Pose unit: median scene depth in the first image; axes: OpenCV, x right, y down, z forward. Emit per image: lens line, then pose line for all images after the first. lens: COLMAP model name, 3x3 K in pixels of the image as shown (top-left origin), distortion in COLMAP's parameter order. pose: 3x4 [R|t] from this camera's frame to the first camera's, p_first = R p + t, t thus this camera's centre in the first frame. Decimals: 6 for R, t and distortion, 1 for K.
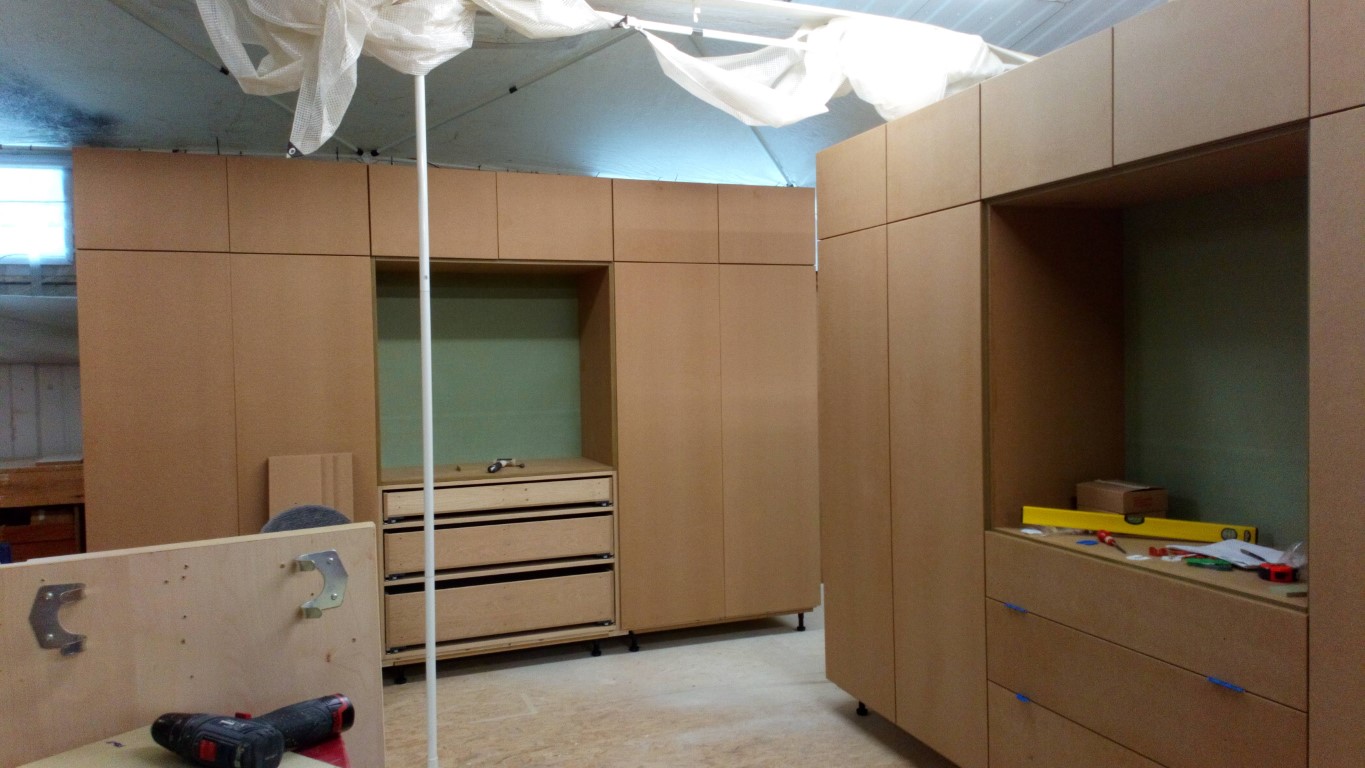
lens RADIAL K [[998.9, 0, 692.0], [0, 998.9, 381.2], [0, 0, 1]] dist [0.096843, -0.118334]
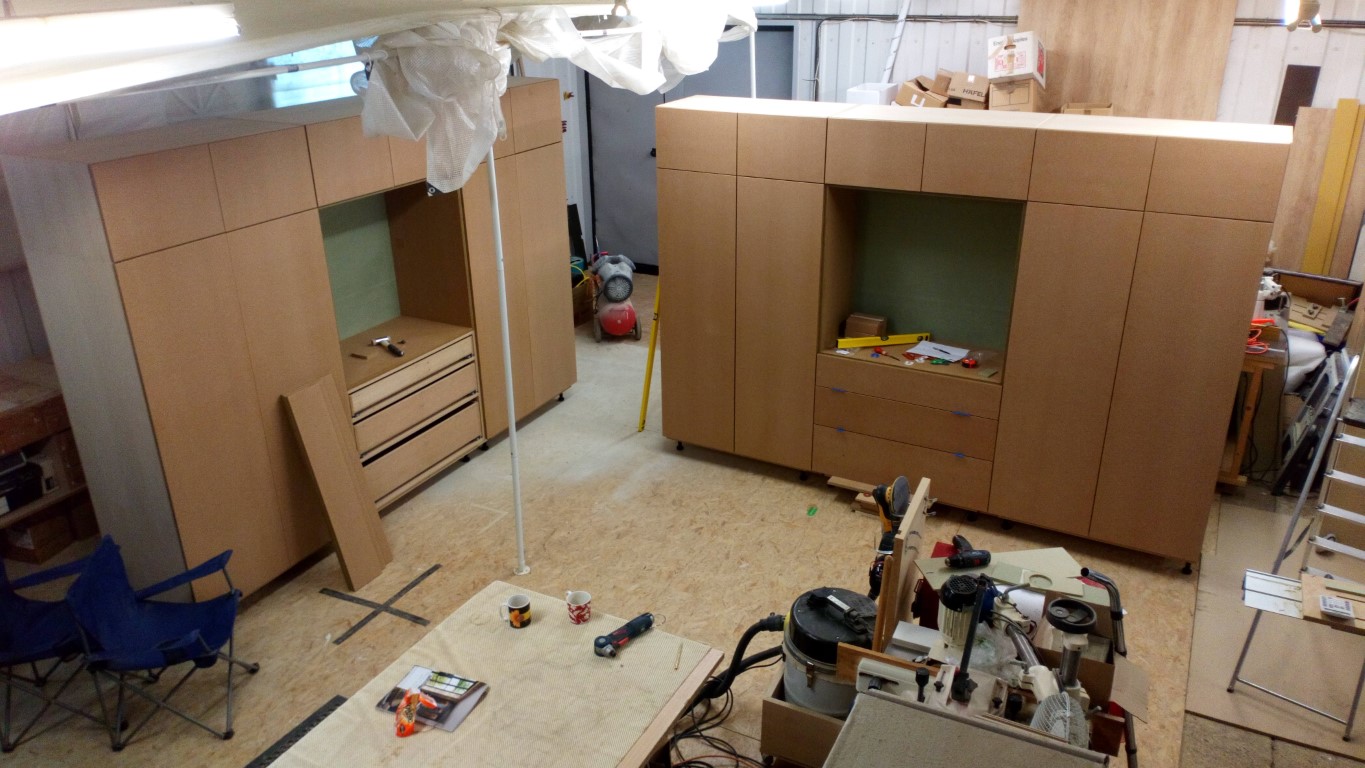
lens RADIAL K [[998.9, 0, 692.0], [0, 998.9, 381.2], [0, 0, 1]] dist [0.096843, -0.118334]
pose [[0.745584, -0.248517, 0.618340, -1.093251], [0.014447, 0.933674, 0.357834, -0.495702], [-0.666255, -0.257862, 0.699722, -0.195605]]
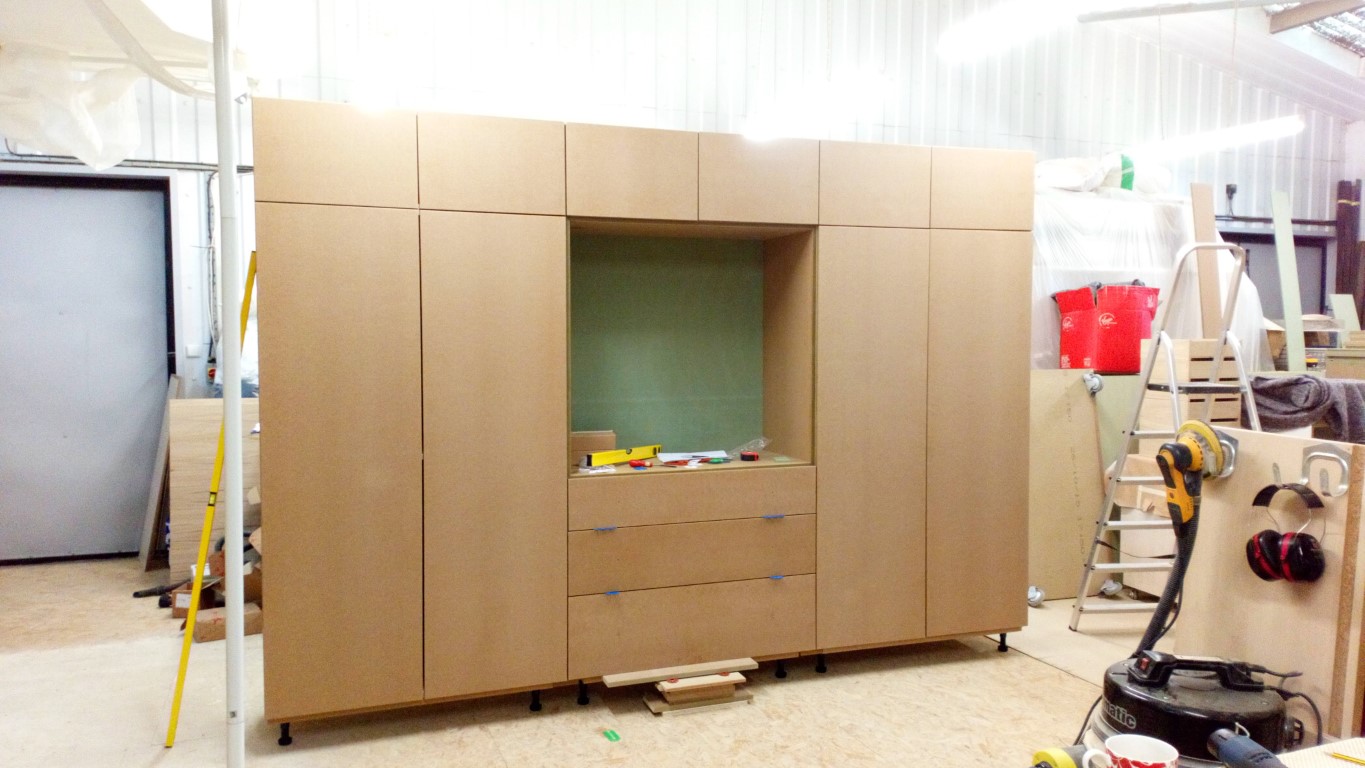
lens RADIAL K [[998.9, 0, 692.0], [0, 998.9, 381.2], [0, 0, 1]] dist [0.096843, -0.118334]
pose [[-0.005232, -0.033149, 0.999437, -0.963826], [0.030965, 0.998966, 0.033296, -0.011128], [-0.999507, 0.031122, -0.004200, 0.853324]]
